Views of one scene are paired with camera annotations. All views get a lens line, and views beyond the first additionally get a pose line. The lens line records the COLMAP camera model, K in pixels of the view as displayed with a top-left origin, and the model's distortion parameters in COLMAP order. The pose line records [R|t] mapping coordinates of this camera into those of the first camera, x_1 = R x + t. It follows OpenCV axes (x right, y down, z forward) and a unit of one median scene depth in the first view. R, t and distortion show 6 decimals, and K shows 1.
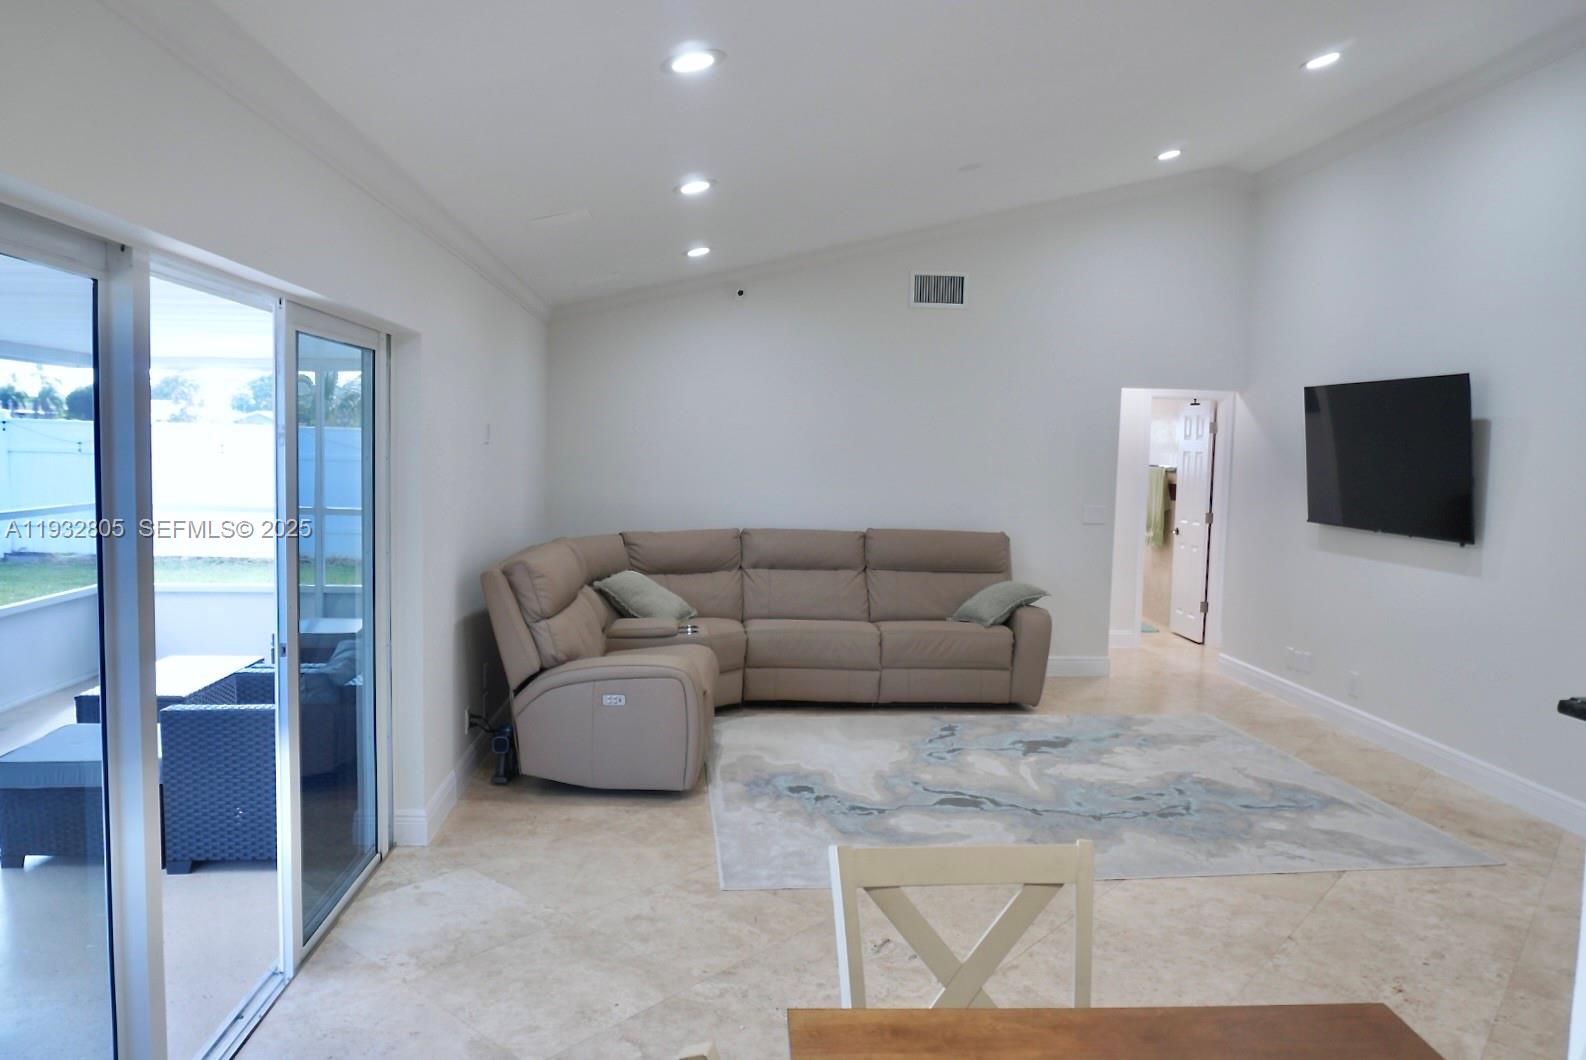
lens RADIAL K [[1047.1, 0, 796.6], [0, 1047.1, 532.7], [0, 0, 1]] dist [-0.049590, 0.025133]
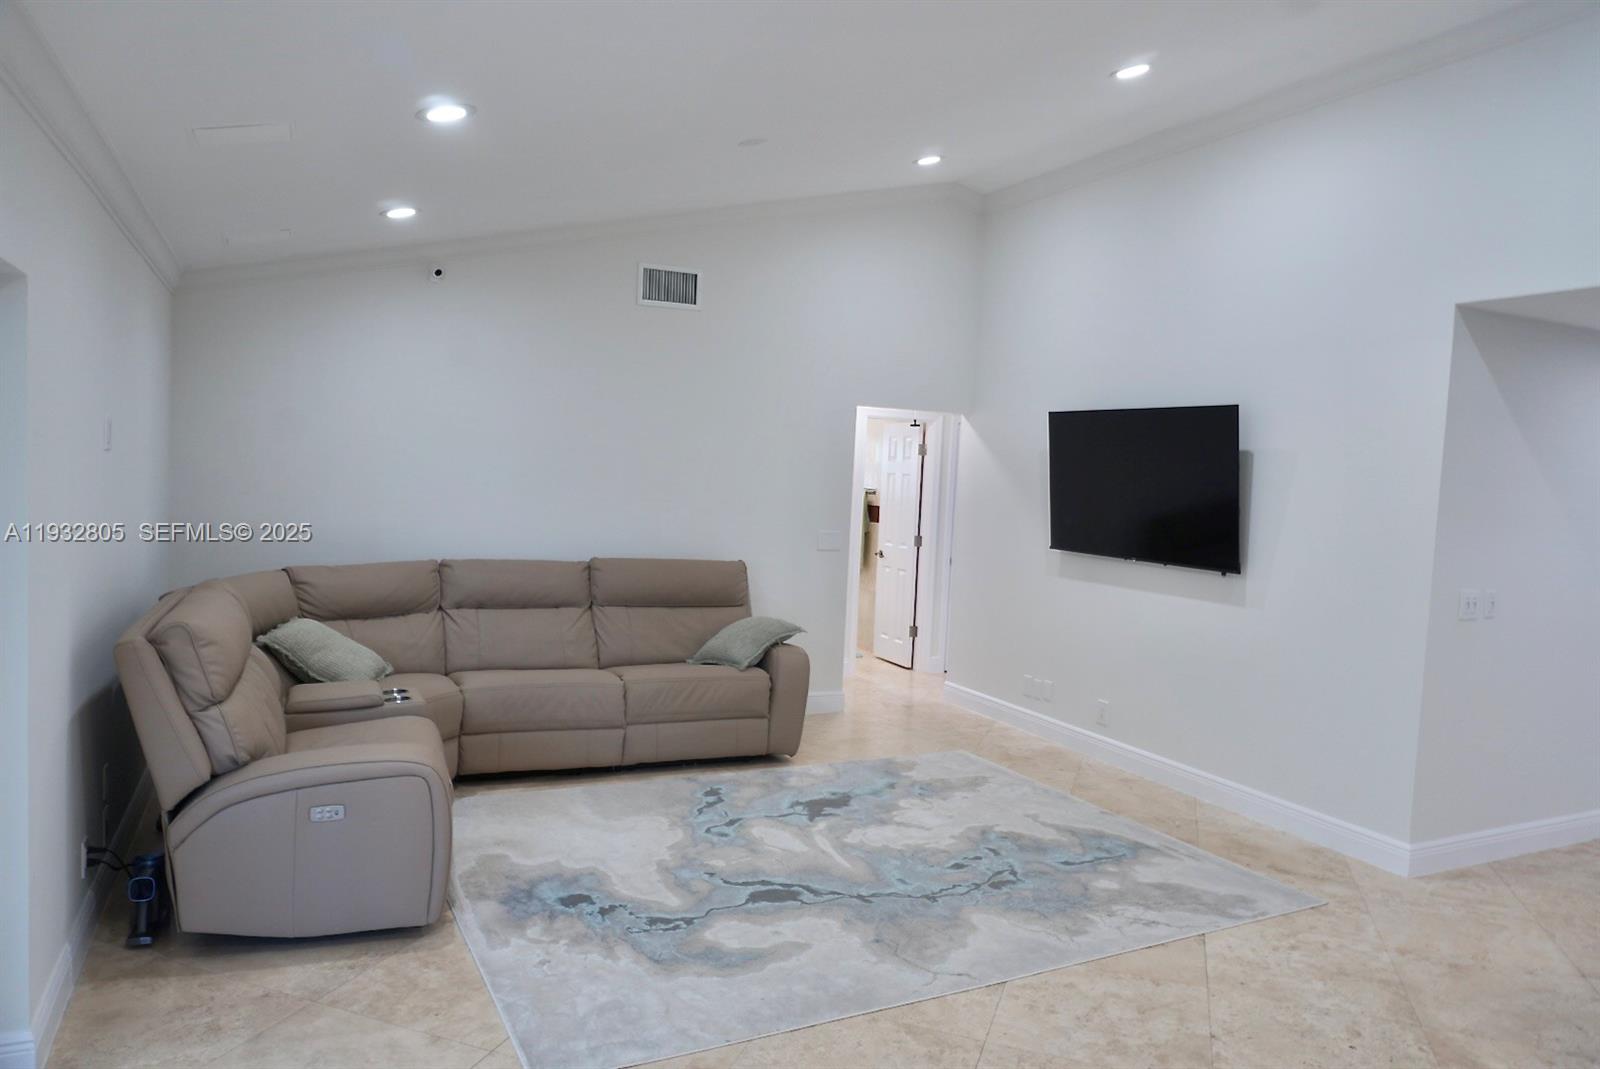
lens RADIAL K [[1056.4, 0, 803.6], [0, 1056.4, 537.2], [0, 0, 1]] dist [-0.049590, 0.025133]
pose [[0.936404, -0.002285, 0.350915, -0.102242], [0.005591, 0.999949, -0.008407, -0.018116], [-0.350878, 0.009834, 0.936369, 0.182103]]
